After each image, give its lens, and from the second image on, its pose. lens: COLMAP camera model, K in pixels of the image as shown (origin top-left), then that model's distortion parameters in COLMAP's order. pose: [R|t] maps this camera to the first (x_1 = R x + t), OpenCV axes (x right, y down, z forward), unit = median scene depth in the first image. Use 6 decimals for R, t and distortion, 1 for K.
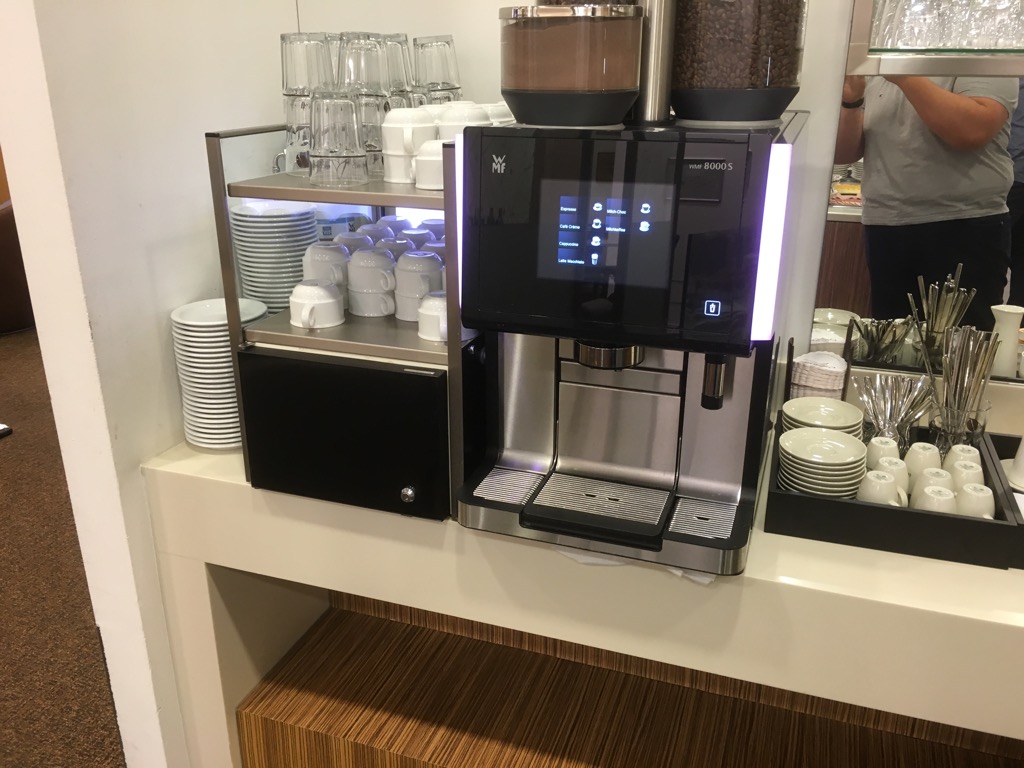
lens RADIAL K [[871.8, 0, 512.0], [0, 871.8, 384.0], [0, 0, 1]] dist [-0.007241, -0.014378]
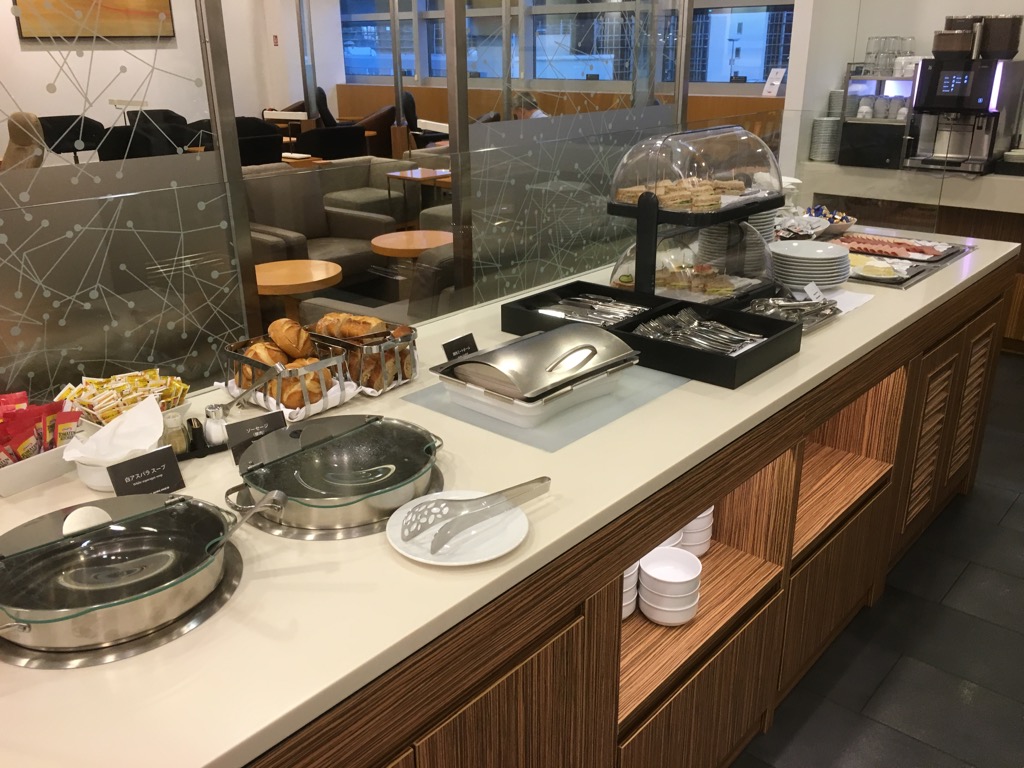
lens RADIAL K [[871.8, 0, 512.0], [0, 871.8, 384.0], [0, 0, 1]] dist [-0.007241, -0.014378]
pose [[0.930338, 0.127280, -0.343906, -0.224719], [-0.126761, 0.991641, 0.024093, 1.237131], [0.344098, 0.021179, 0.938695, -3.142851]]
